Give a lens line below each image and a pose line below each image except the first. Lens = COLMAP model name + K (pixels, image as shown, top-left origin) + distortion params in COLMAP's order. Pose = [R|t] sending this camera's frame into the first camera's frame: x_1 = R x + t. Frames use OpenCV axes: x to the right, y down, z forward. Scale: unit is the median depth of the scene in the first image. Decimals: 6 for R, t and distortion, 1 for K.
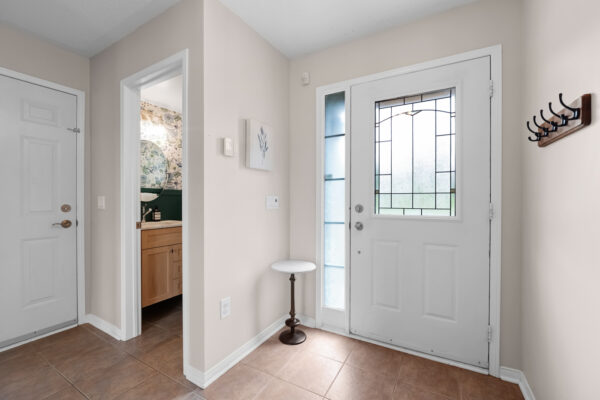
lens RADIAL K [[250.7, 0, 301.8], [0, 250.7, 200.7], [0, 0, 1]] dist [-0.001731, -0.000378]
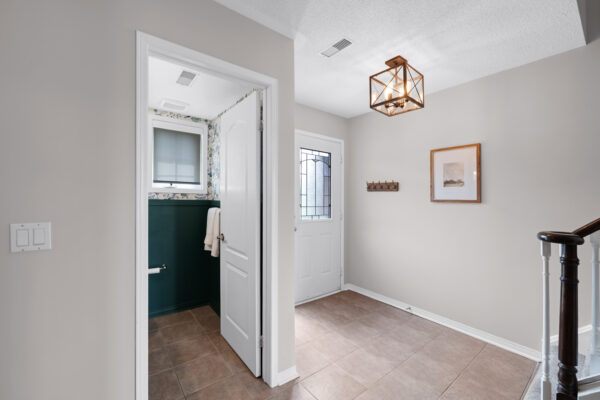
lens RADIAL K [[250.7, 0, 301.8], [0, 250.7, 200.7], [0, 0, 1]] dist [-0.001731, -0.000378]
pose [[0.390011, 0.002215, 0.920808, -1.183448], [0.001420, 0.999994, -0.003007, -0.065857], [-0.920809, 0.002480, 0.390006, 0.404661]]
